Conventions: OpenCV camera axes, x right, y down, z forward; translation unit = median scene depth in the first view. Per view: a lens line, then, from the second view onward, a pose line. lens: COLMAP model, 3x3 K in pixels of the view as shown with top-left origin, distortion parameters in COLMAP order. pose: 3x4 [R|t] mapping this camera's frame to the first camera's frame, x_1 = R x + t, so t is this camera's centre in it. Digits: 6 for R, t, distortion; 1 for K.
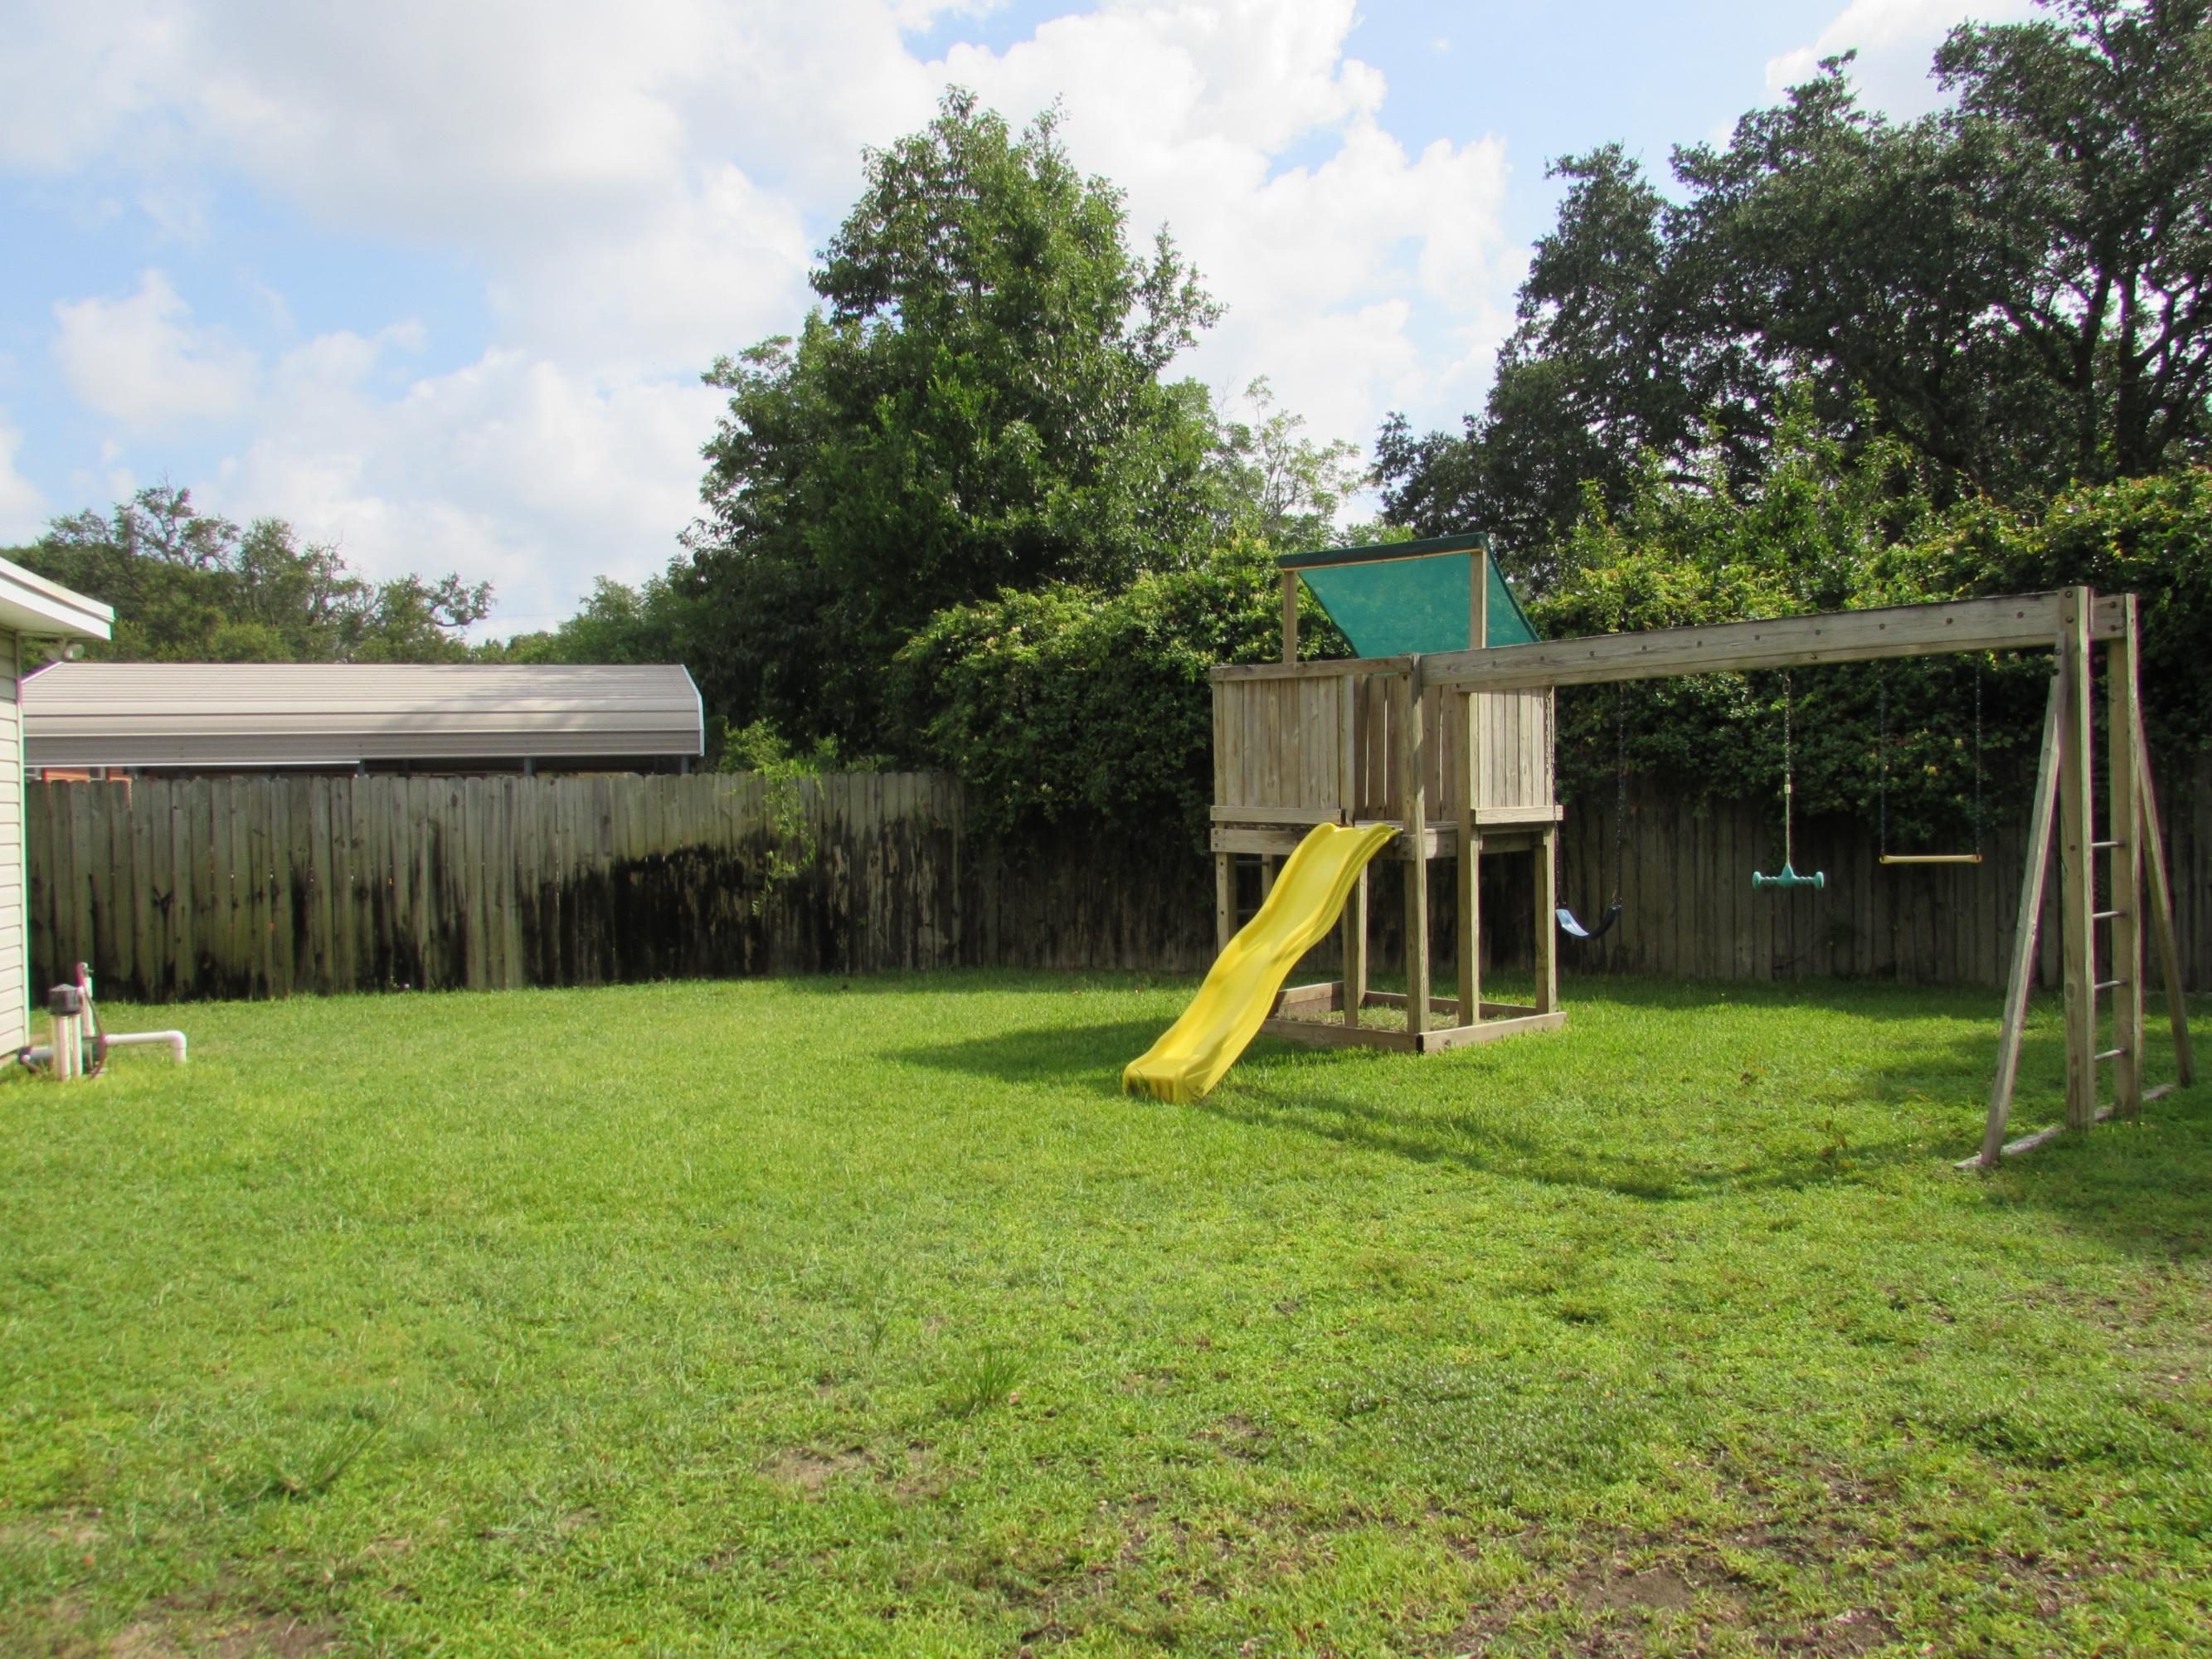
lens RADIAL K [[1774.9, 0, 1099.6], [0, 1774.9, 834.6], [0, 0, 1]] dist [-0.049519, 0.019046]
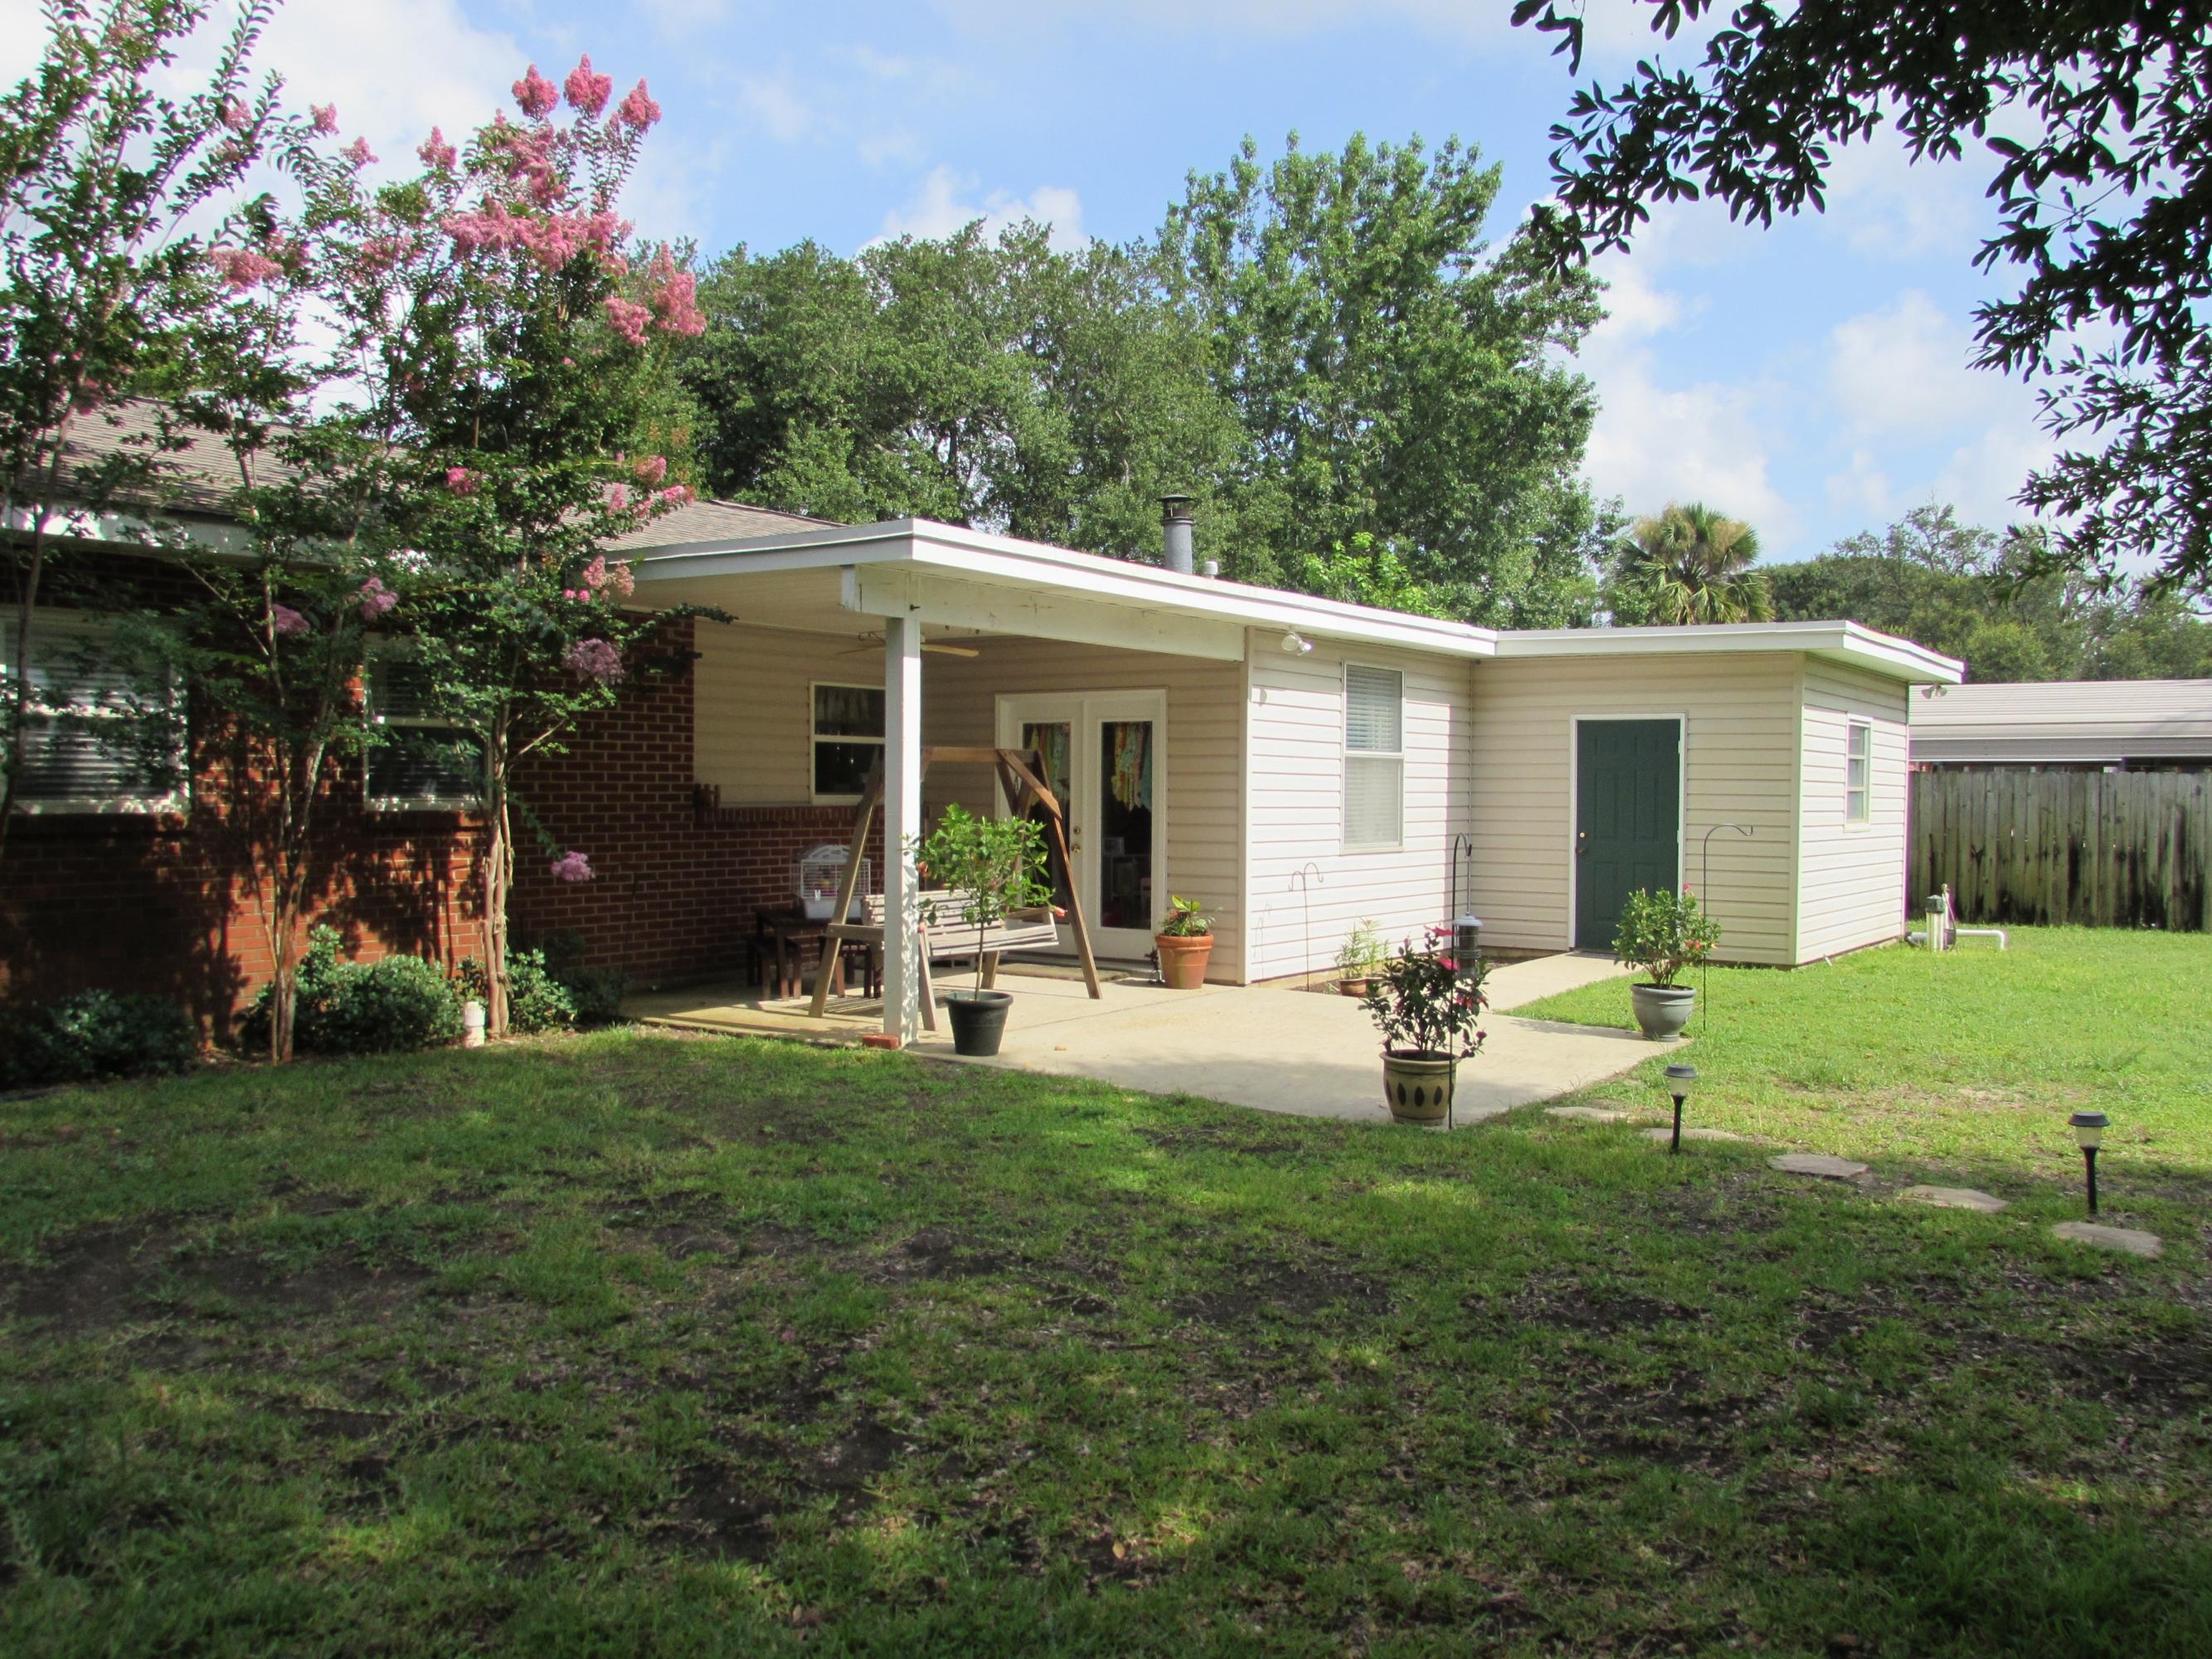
lens RADIAL K [[1755.9, 0, 1083.5], [0, 1755.9, 831.1], [0, 0, 1]] dist [-0.063011, 0.027312]
pose [[0.598015, 0.039812, -0.800495, 0.163251], [-0.033707, 0.999131, 0.024510, 0.007690], [0.800776, 0.012325, 0.598837, -0.432558]]
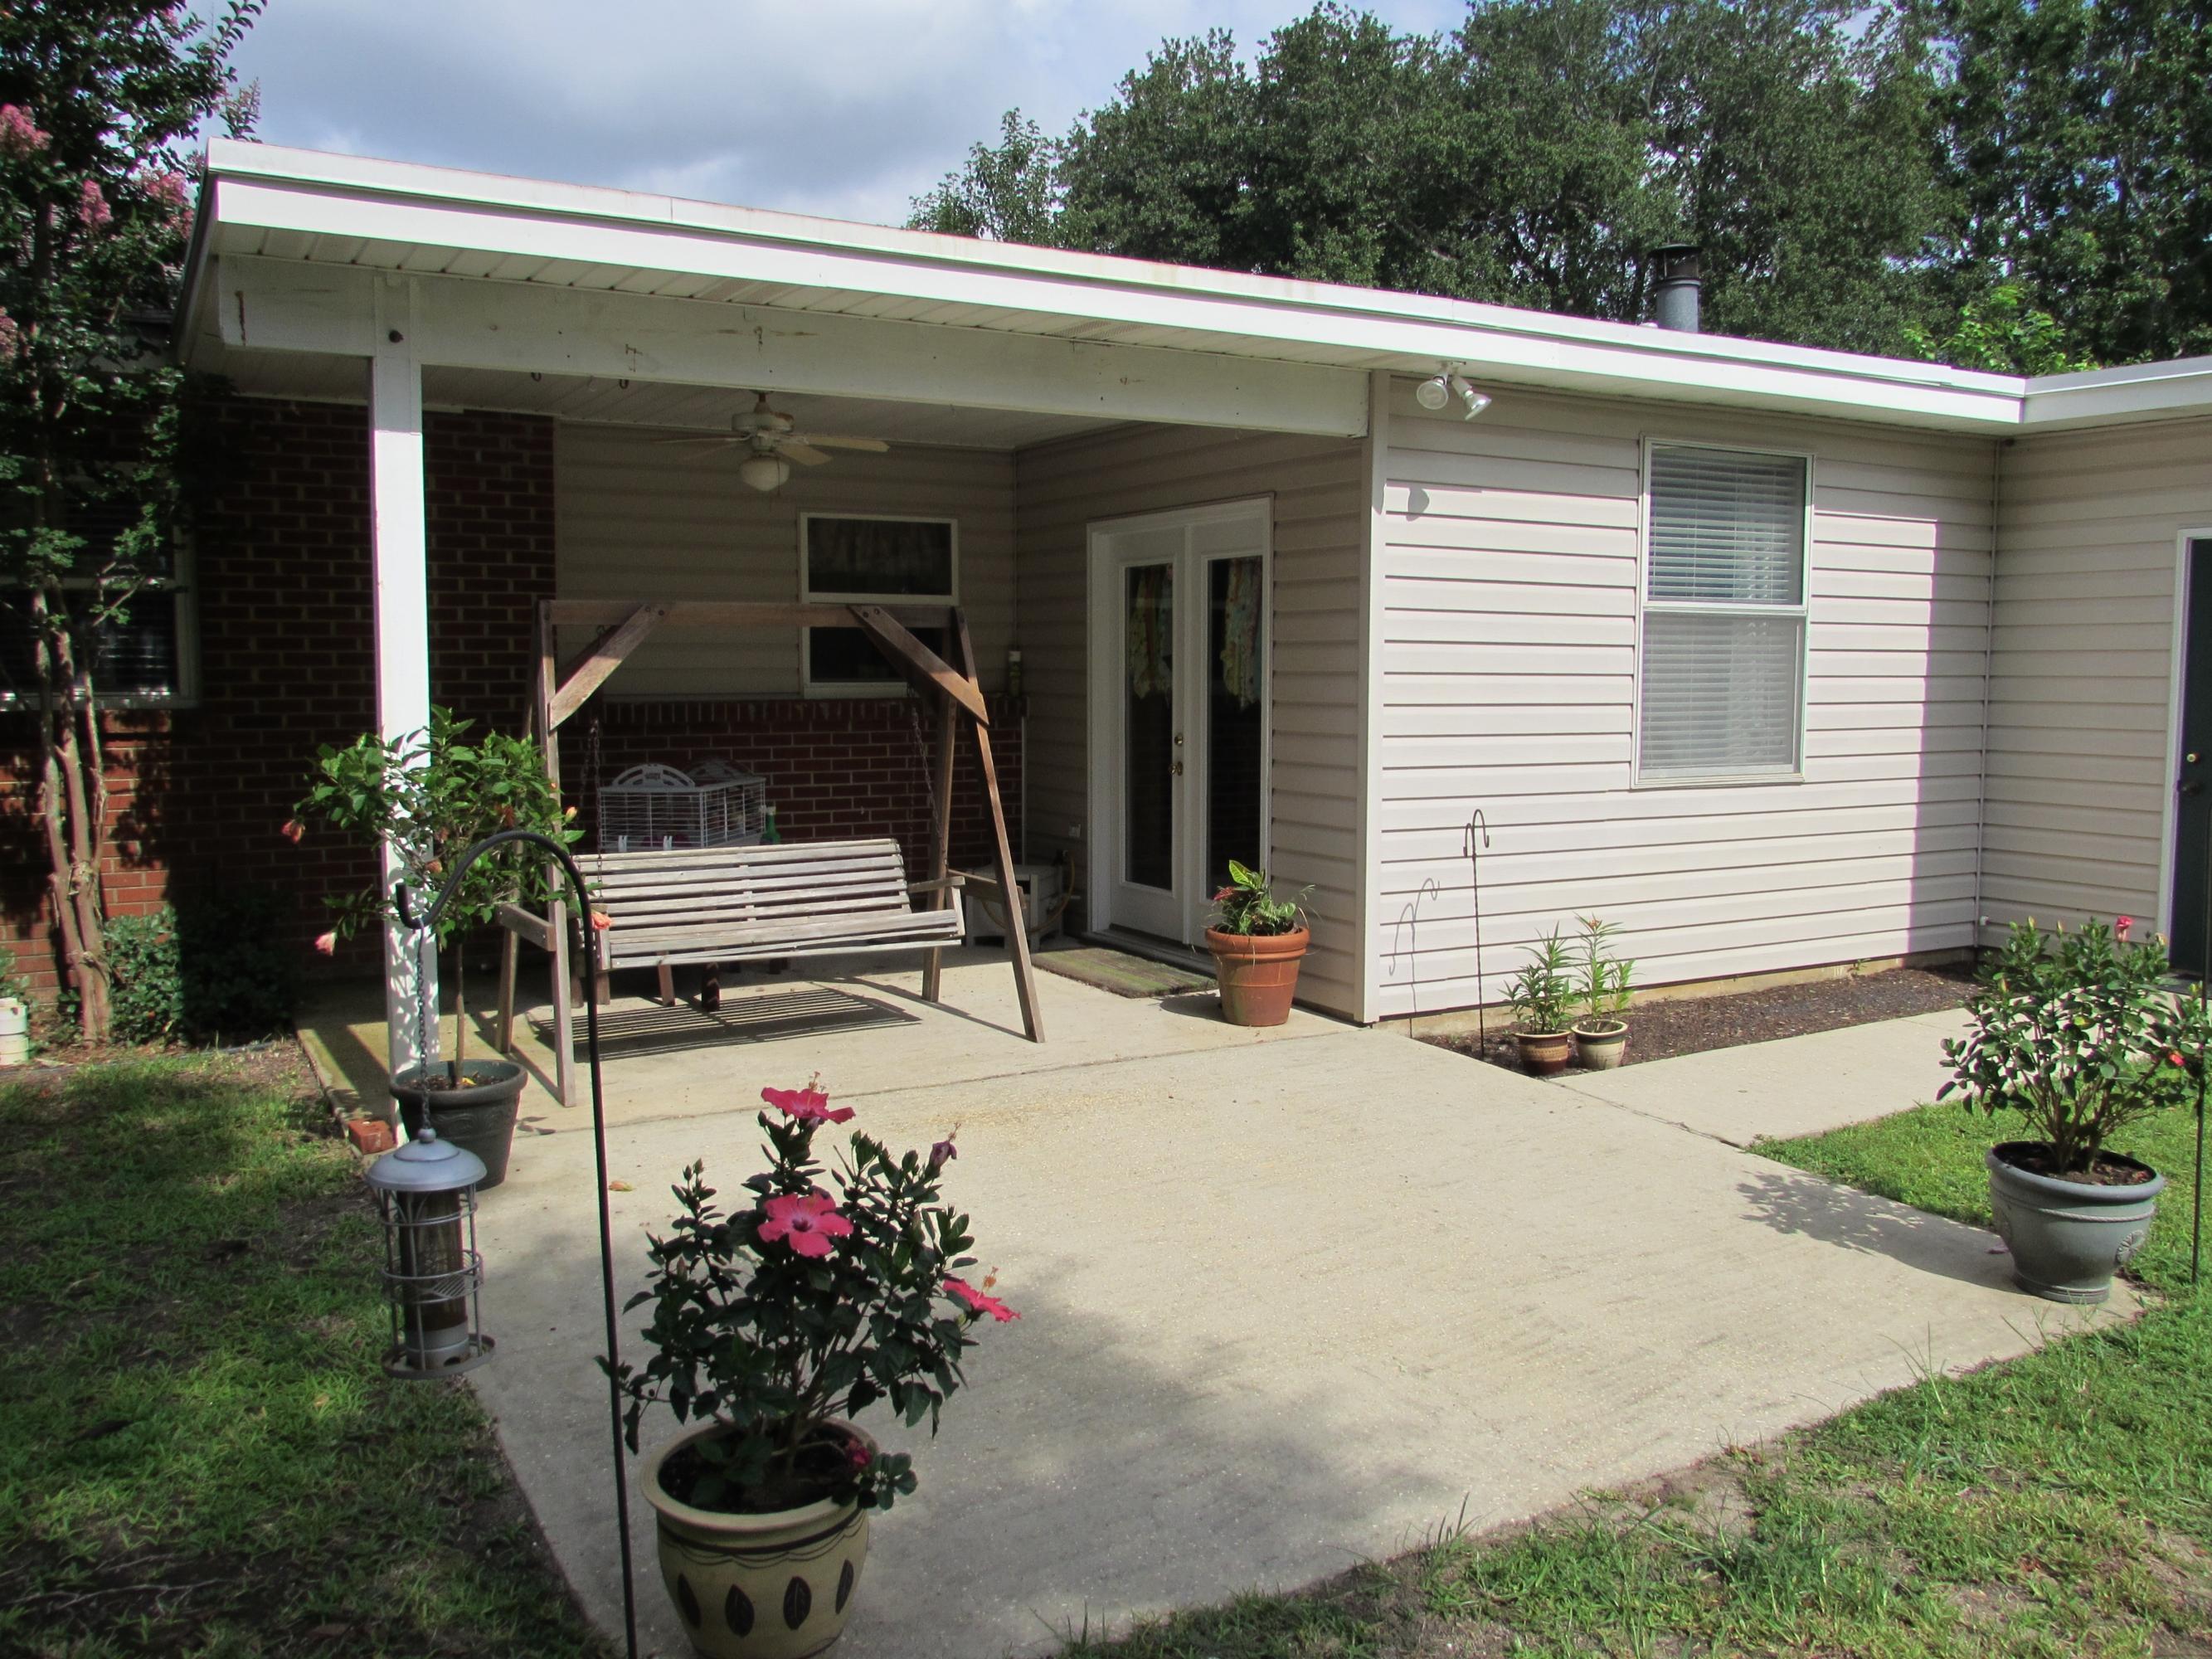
lens RADIAL K [[1755.9, 0, 1083.5], [0, 1755.9, 831.1], [0, 0, 1]] dist [-0.063011, 0.027312]
pose [[0.194185, 0.108369, -0.974961, -0.028014], [-0.026047, 0.994098, 0.105308, 0.000690], [0.980619, 0.004945, 0.195862, -0.021503]]
